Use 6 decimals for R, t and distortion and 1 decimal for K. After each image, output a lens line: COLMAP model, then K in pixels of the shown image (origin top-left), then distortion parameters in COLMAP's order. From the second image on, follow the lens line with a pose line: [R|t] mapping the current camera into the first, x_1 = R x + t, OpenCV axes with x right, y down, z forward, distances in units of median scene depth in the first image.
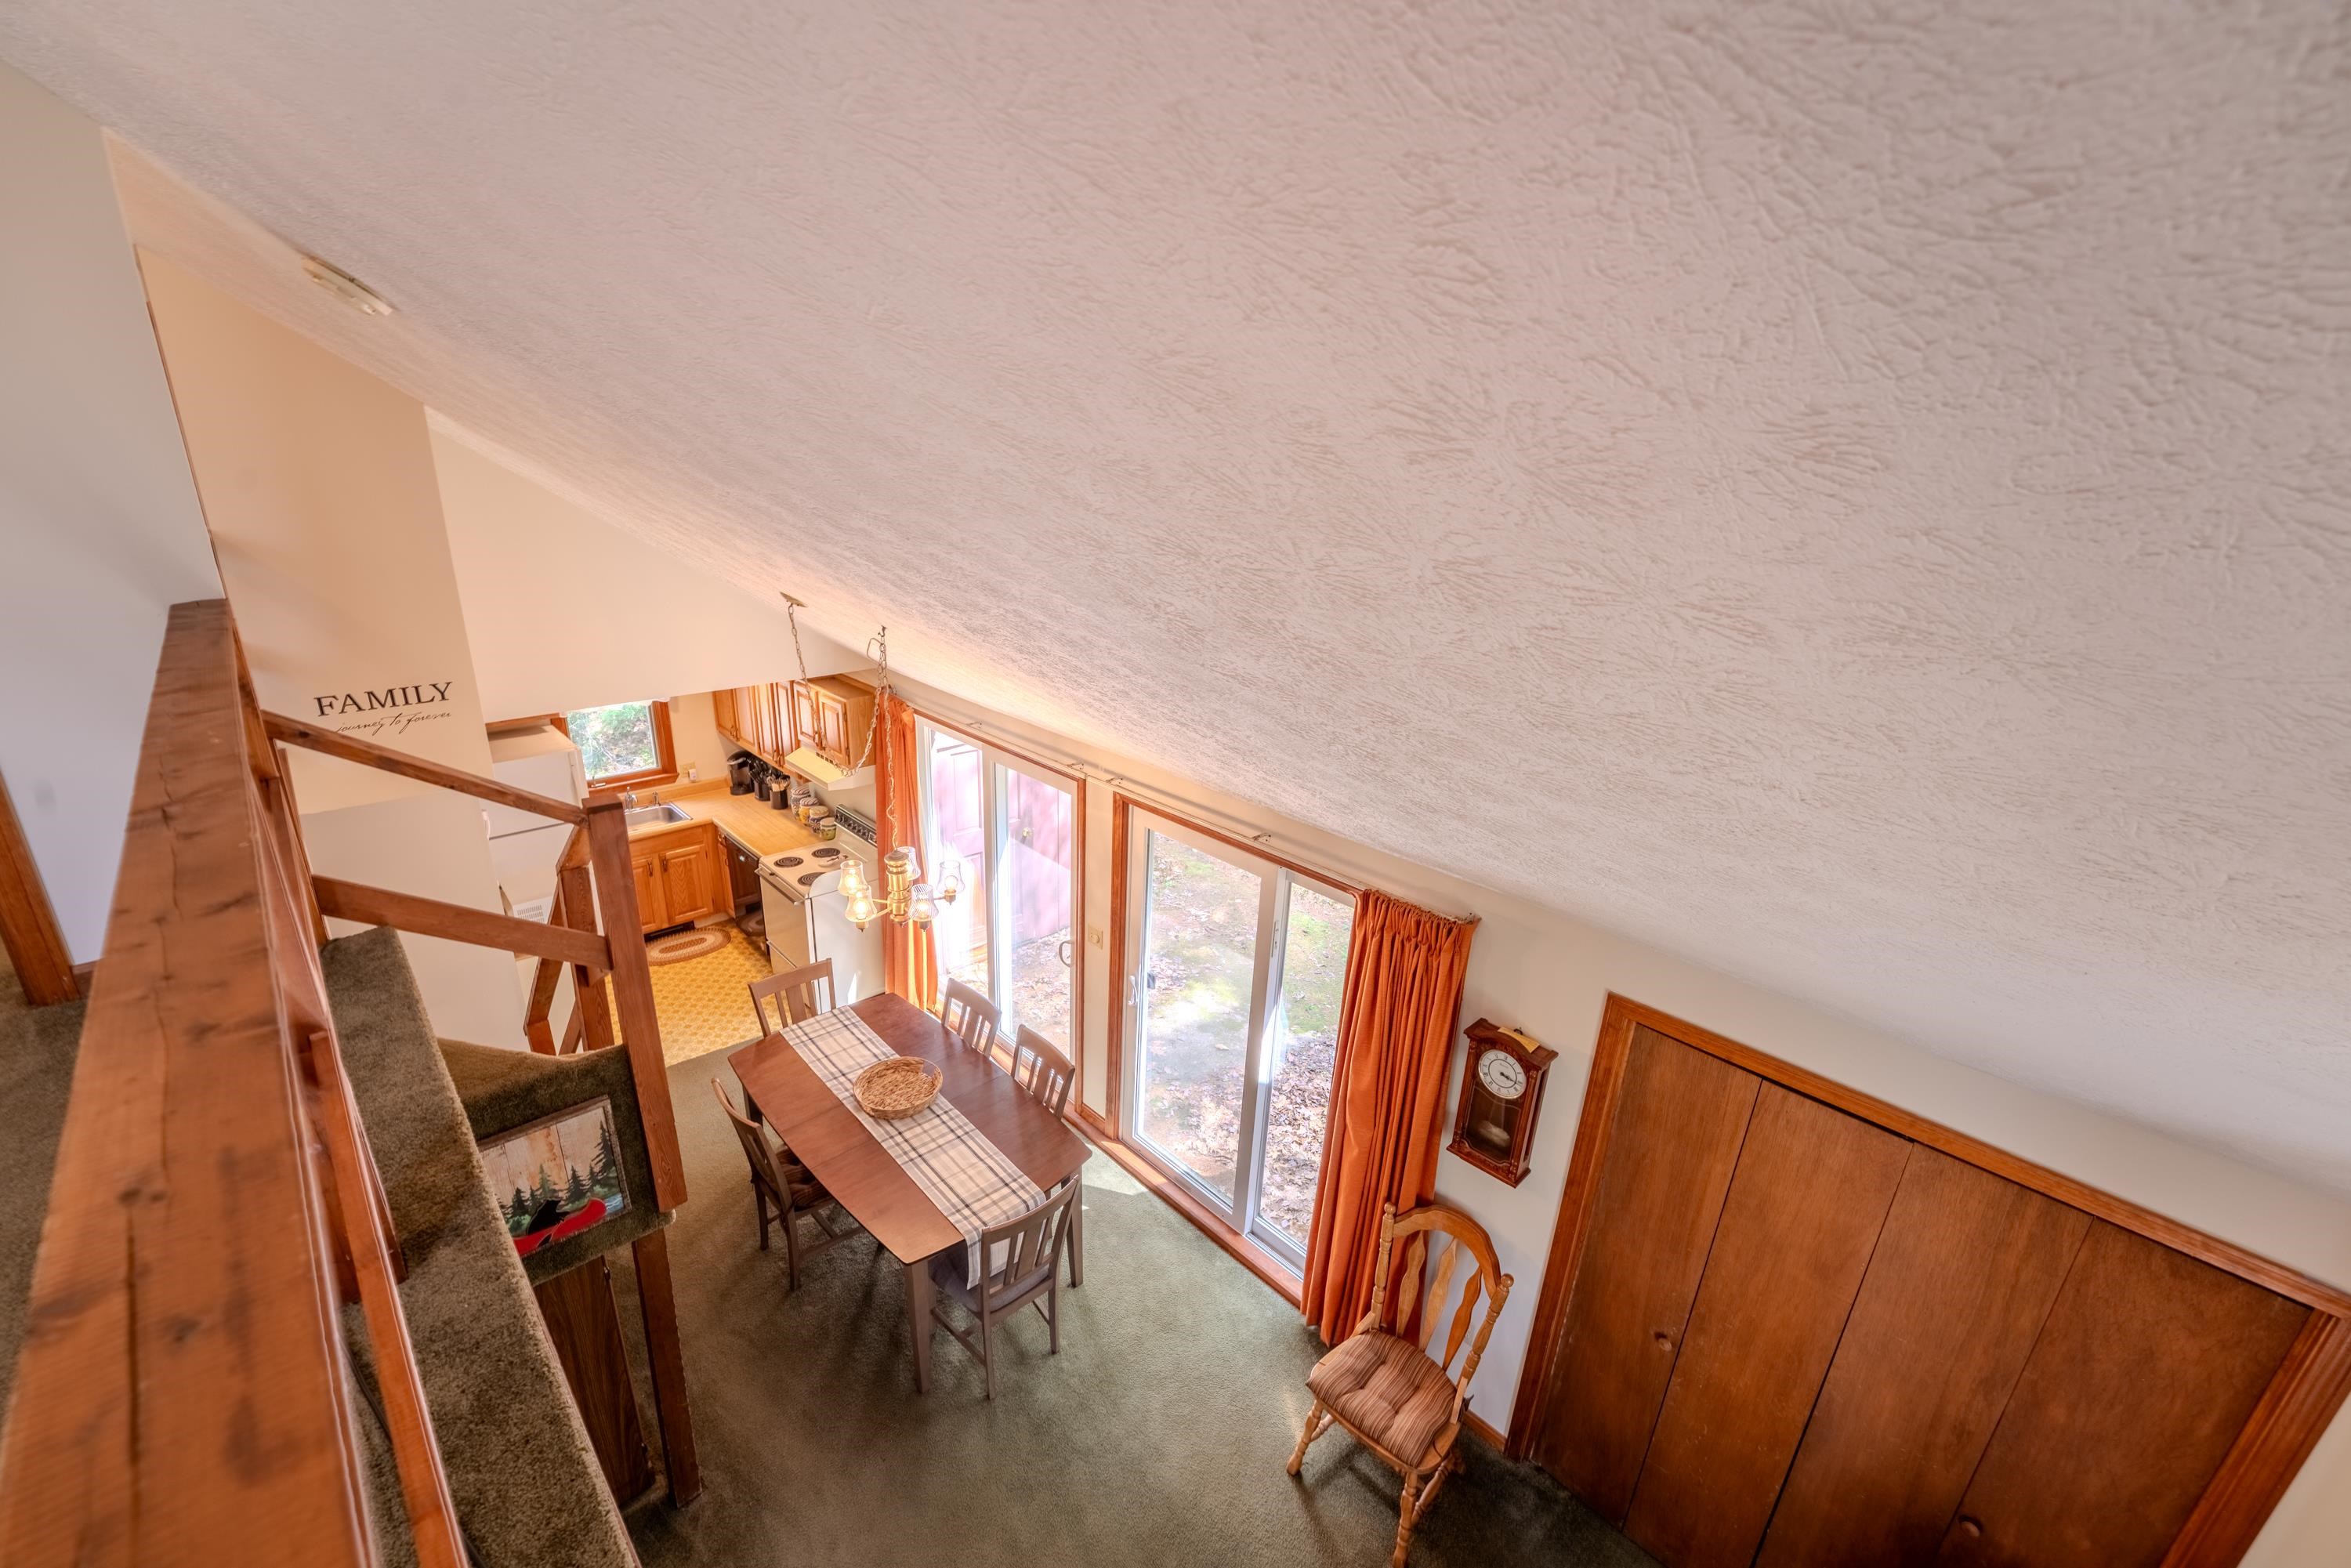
lens RADIAL K [[952.2, 0, 1175.5], [0, 952.2, 784.0], [0, 0, 1]] dist [-0.035459, 0.005299]
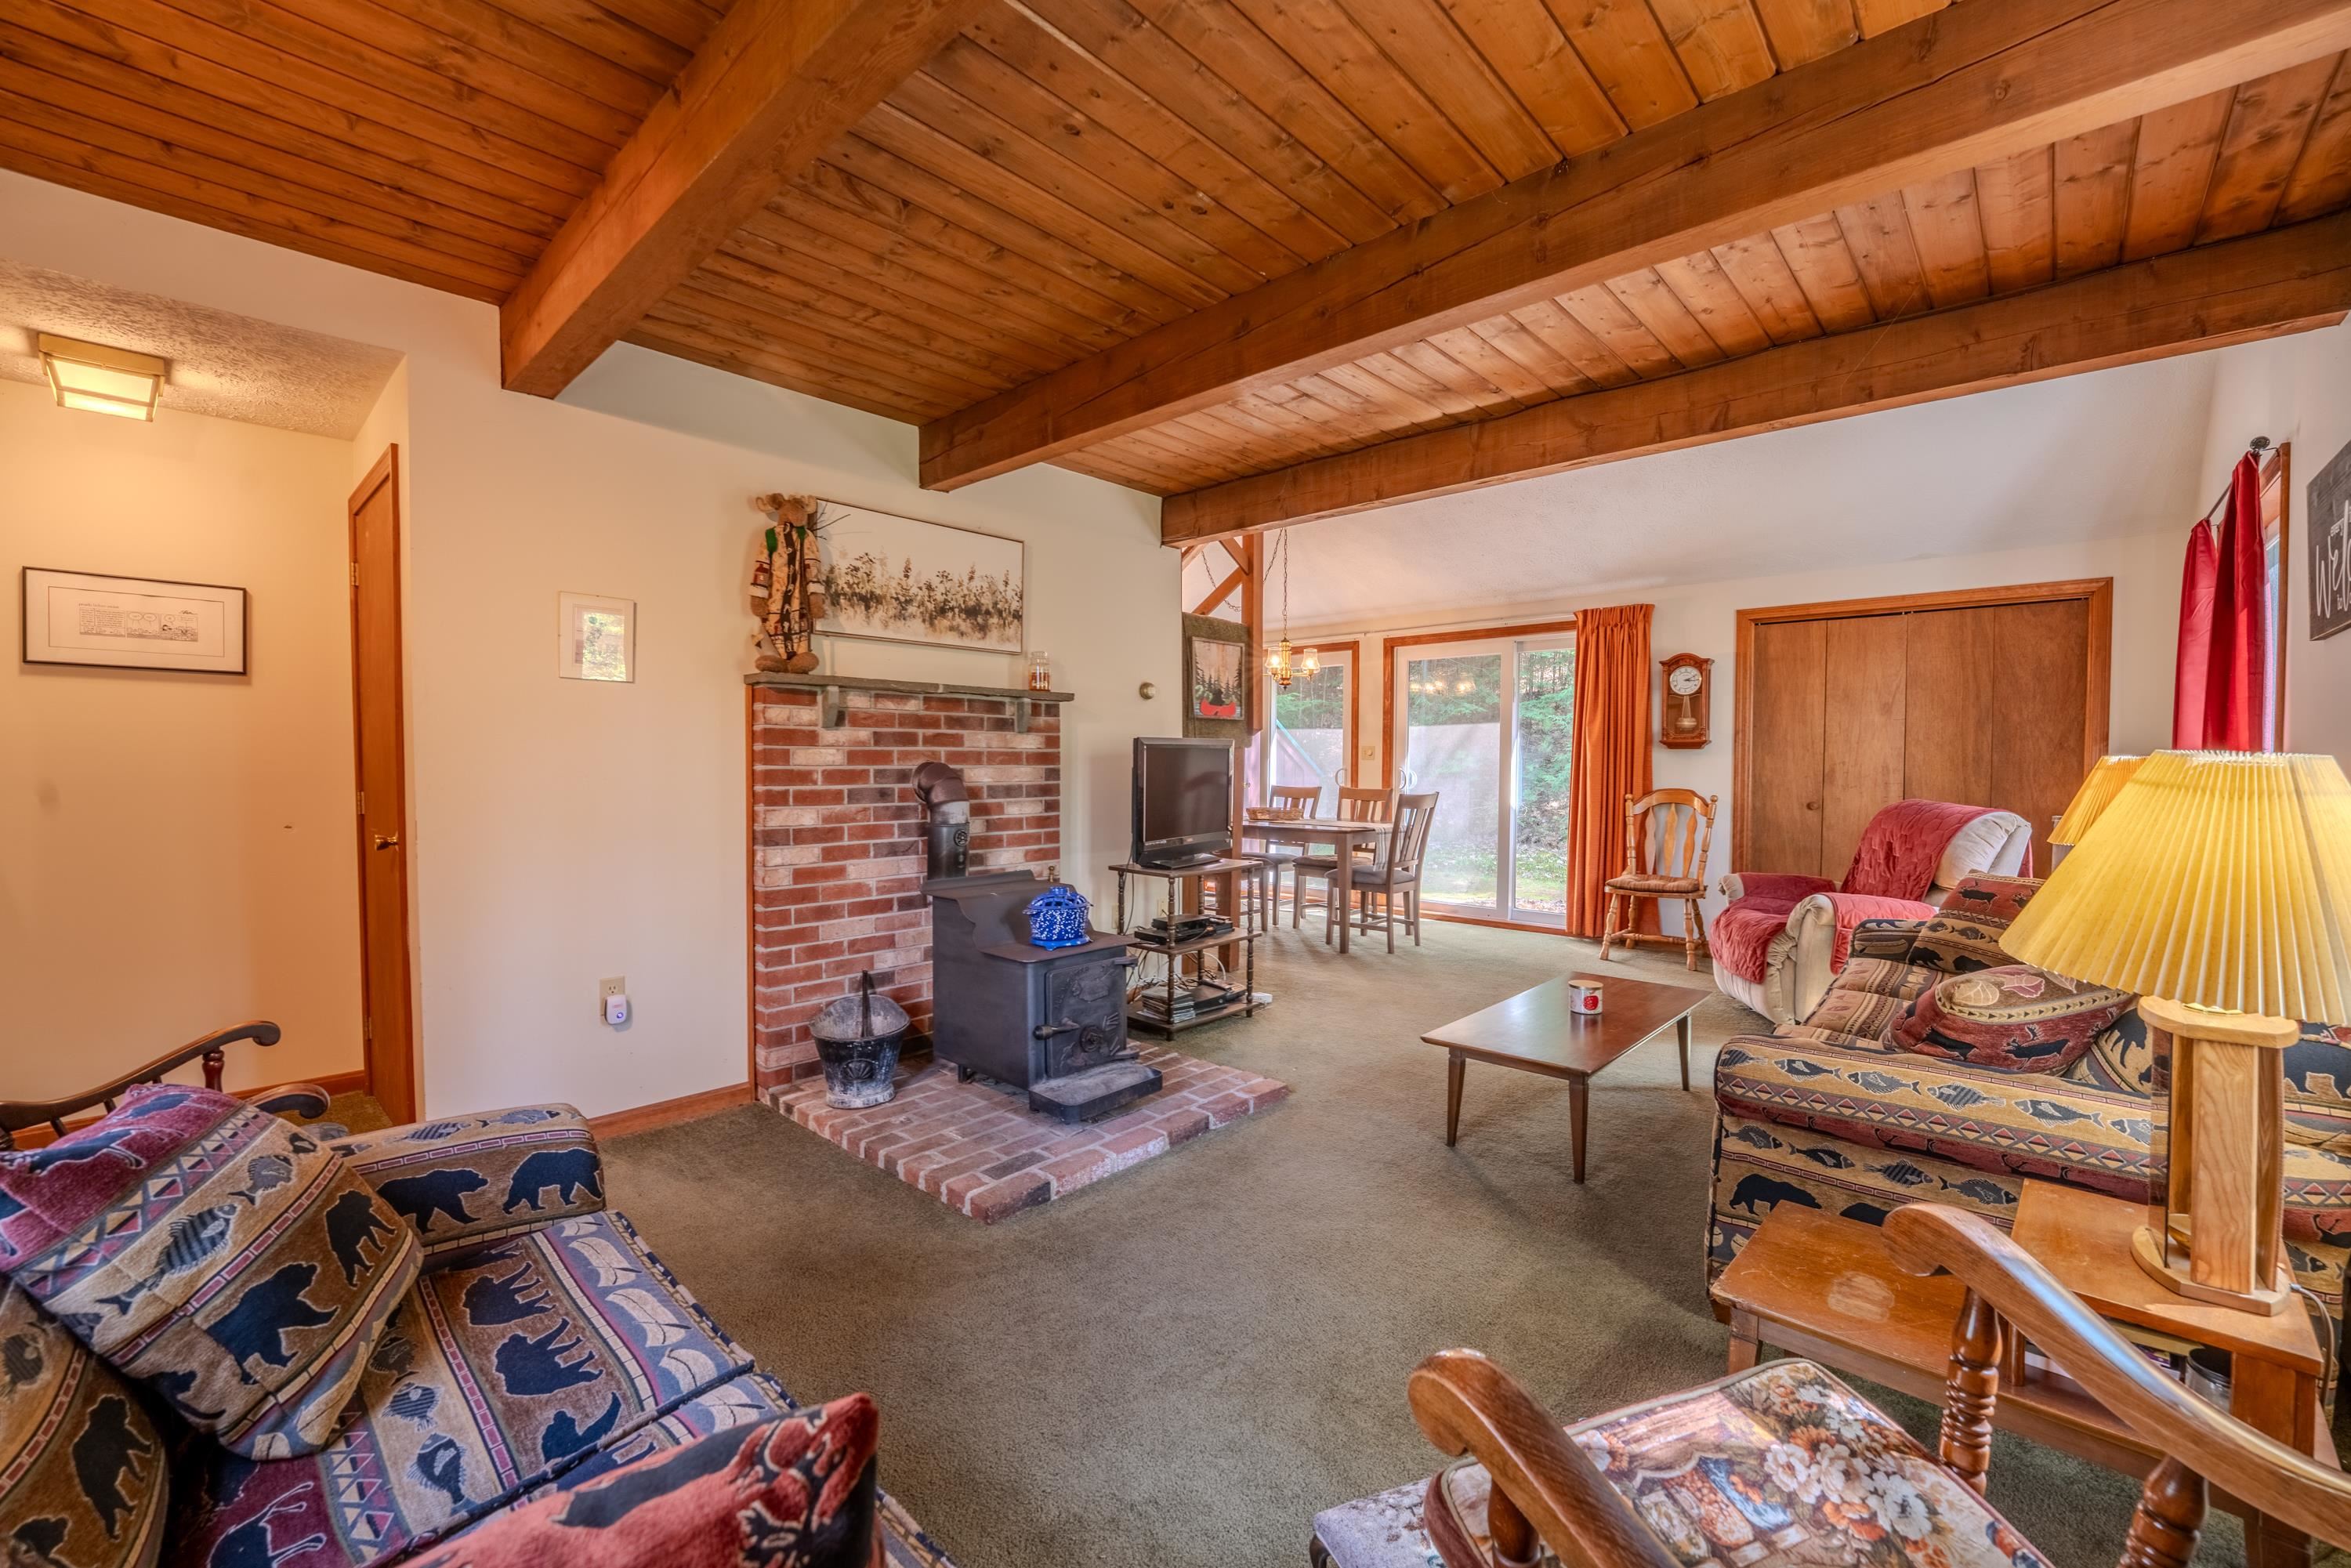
lens RADIAL K [[952.2, 0, 1175.5], [0, 952.2, 784.0], [0, 0, 1]] dist [-0.035459, 0.005299]
pose [[0.997424, -0.038627, 0.060448, -0.467477], [0.055212, 0.951358, -0.303101, 0.627997], [-0.045800, 0.305657, 0.951039, -0.376906]]
